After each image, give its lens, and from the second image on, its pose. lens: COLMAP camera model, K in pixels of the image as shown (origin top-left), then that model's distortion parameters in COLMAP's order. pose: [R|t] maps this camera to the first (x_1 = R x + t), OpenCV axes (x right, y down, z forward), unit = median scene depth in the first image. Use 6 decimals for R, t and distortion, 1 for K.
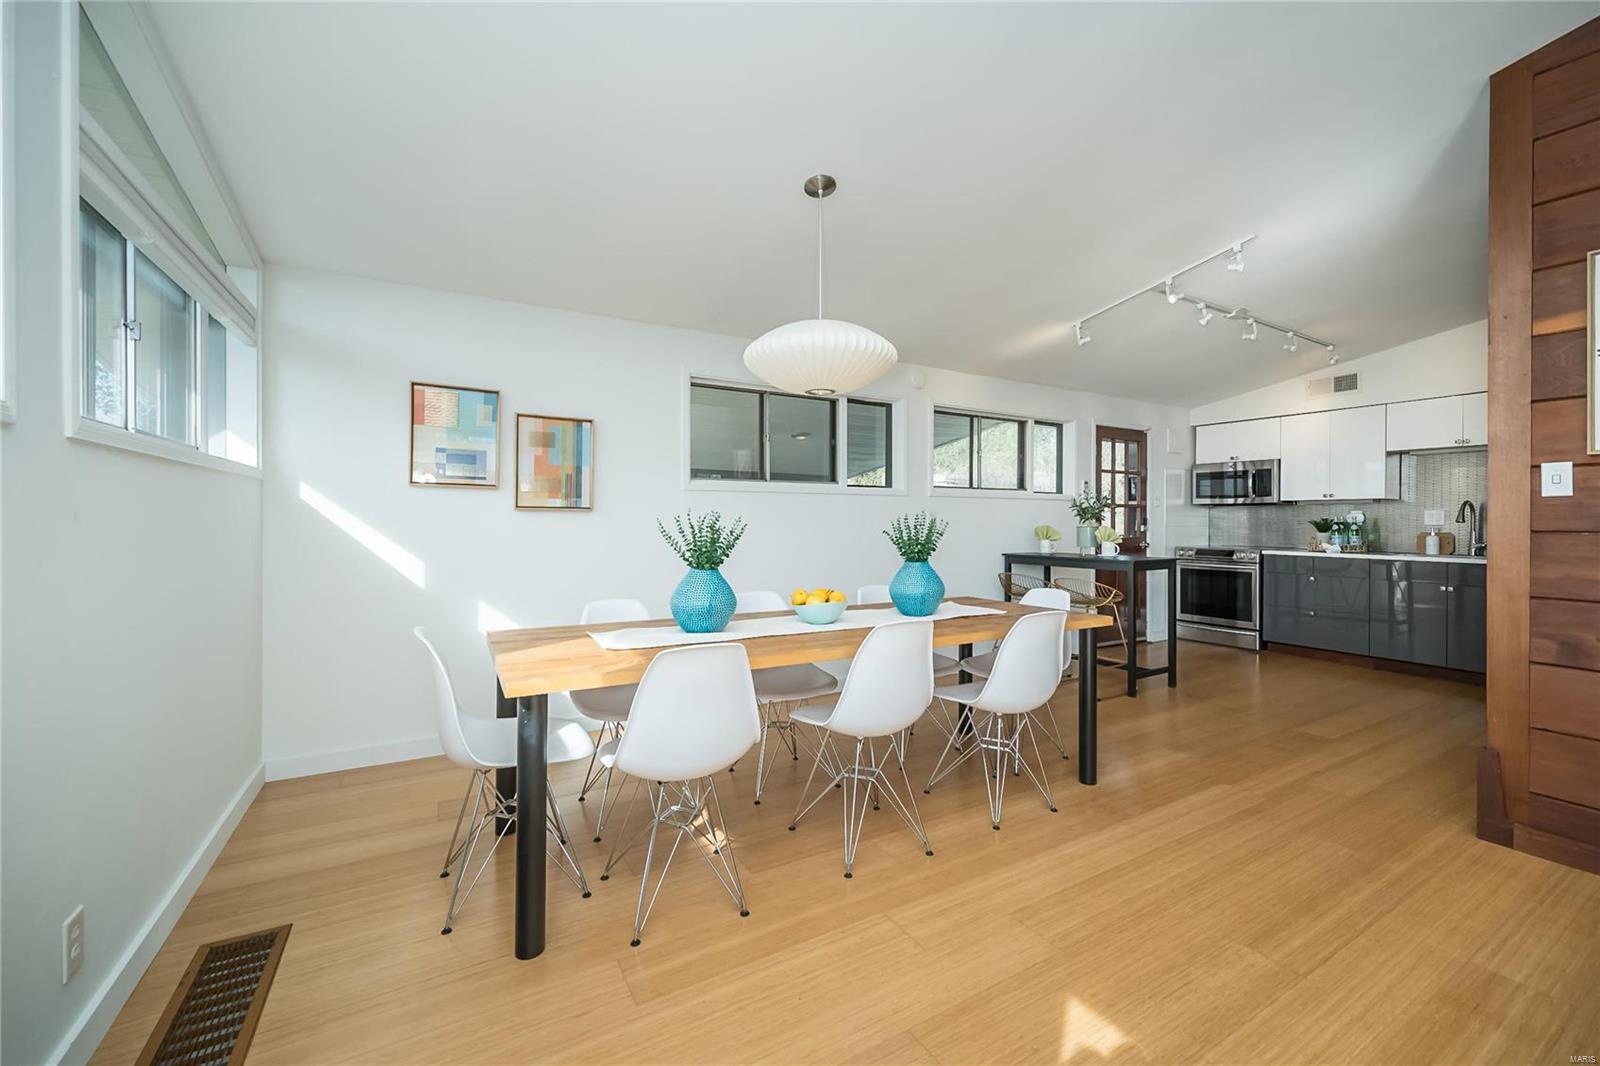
lens RADIAL K [[638.3, 0, 799.8], [0, 638.3, 526.9], [0, 0, 1]] dist [-0.003662, -0.000267]
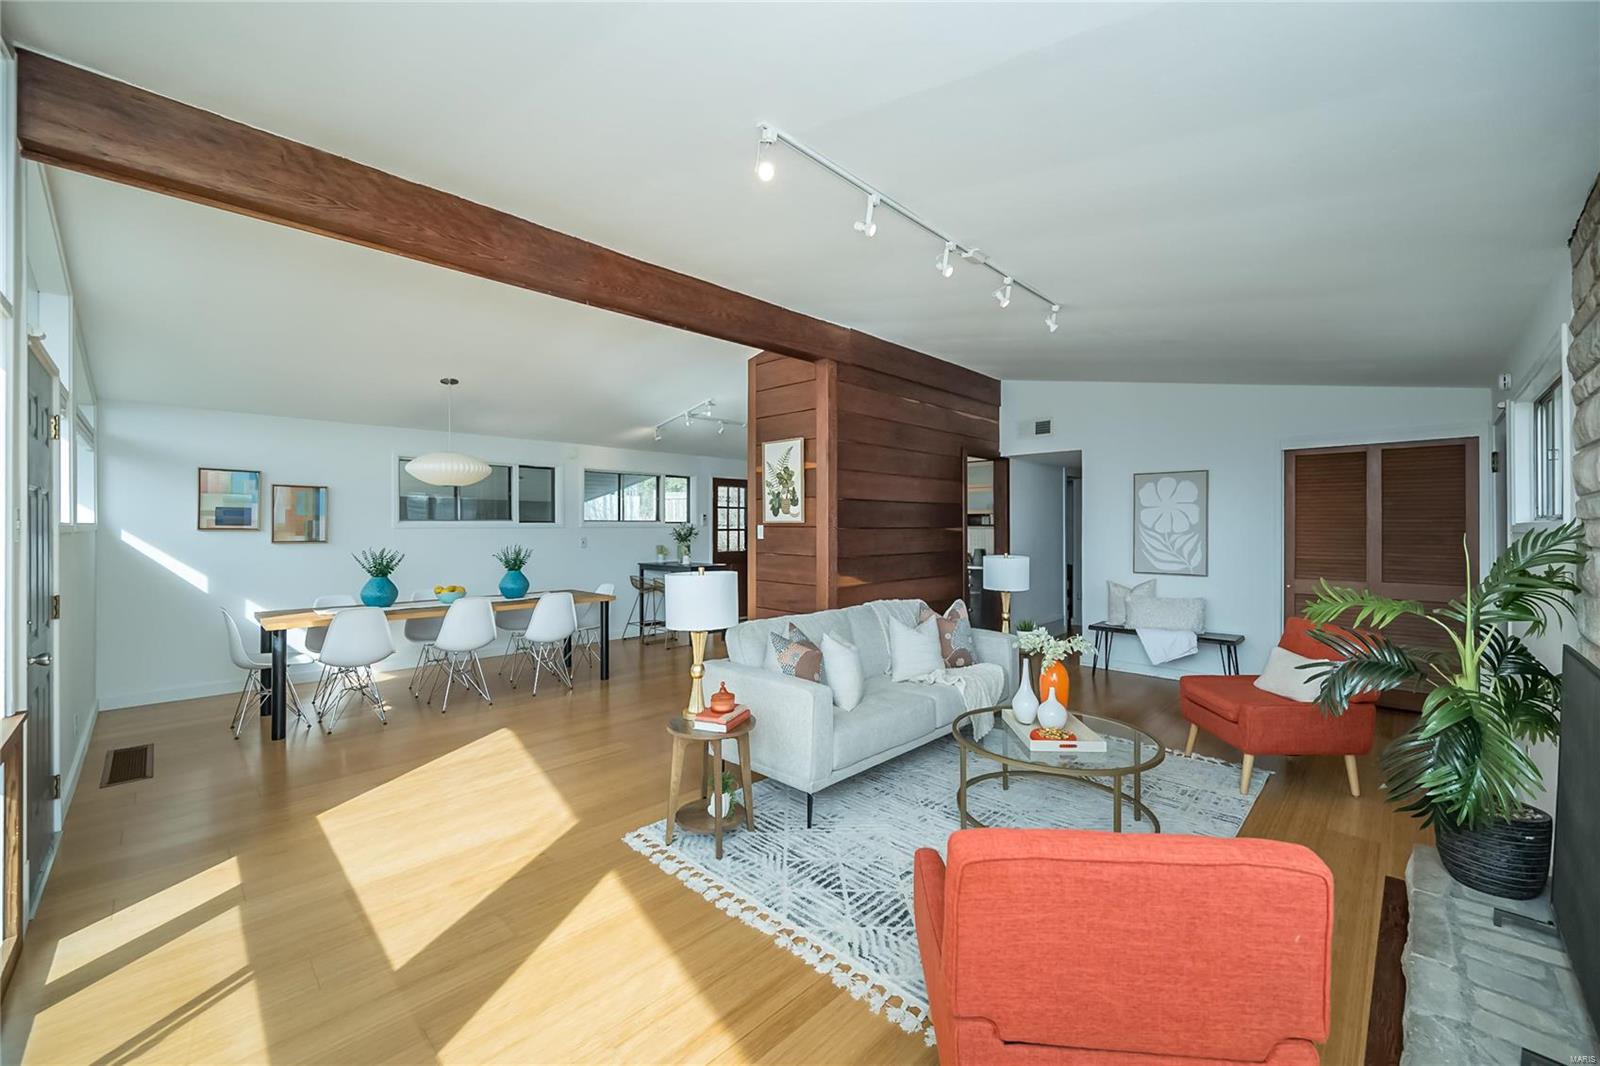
lens RADIAL K [[658.6, 0, 791.3], [0, 658.6, 526.3], [0, 0, 1]] dist [-0.010855, -0.000614]
pose [[0.969486, -0.005933, 0.245073, 0.432065], [0.008060, 0.999938, -0.007678, -0.048172], [-0.245012, 0.009419, 0.969474, -0.946374]]
